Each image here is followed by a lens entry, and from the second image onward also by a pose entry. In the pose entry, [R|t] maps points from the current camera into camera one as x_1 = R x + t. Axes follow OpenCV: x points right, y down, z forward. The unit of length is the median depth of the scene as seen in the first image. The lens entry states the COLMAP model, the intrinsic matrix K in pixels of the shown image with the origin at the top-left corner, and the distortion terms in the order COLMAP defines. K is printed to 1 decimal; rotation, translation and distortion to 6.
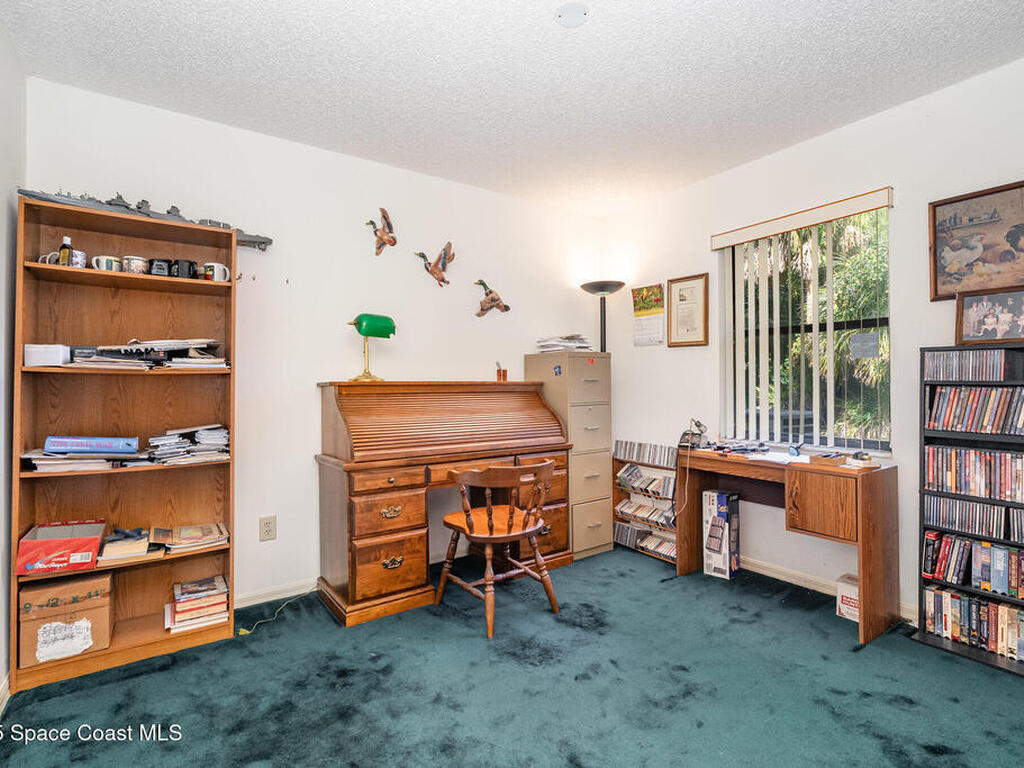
lens RADIAL K [[506.7, 0, 514.2], [0, 506.7, 382.5], [0, 0, 1]] dist [-0.001620, 0.000240]
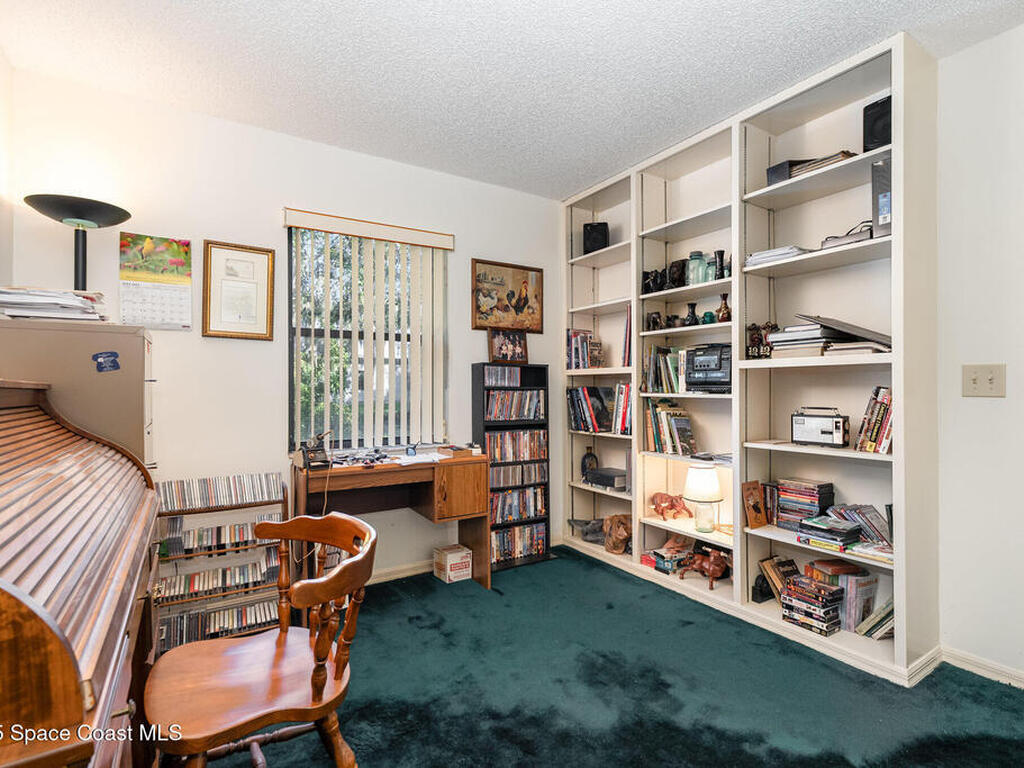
lens RADIAL K [[506.7, 0, 514.9], [0, 506.7, 387.3], [0, 0, 1]] dist [-0.001620, 0.000240]
pose [[0.053264, 0.004373, 0.998571, -0.566857], [-0.001464, 0.999990, -0.004301, 0.005158], [-0.998579, -0.001232, 0.053270, 0.817774]]
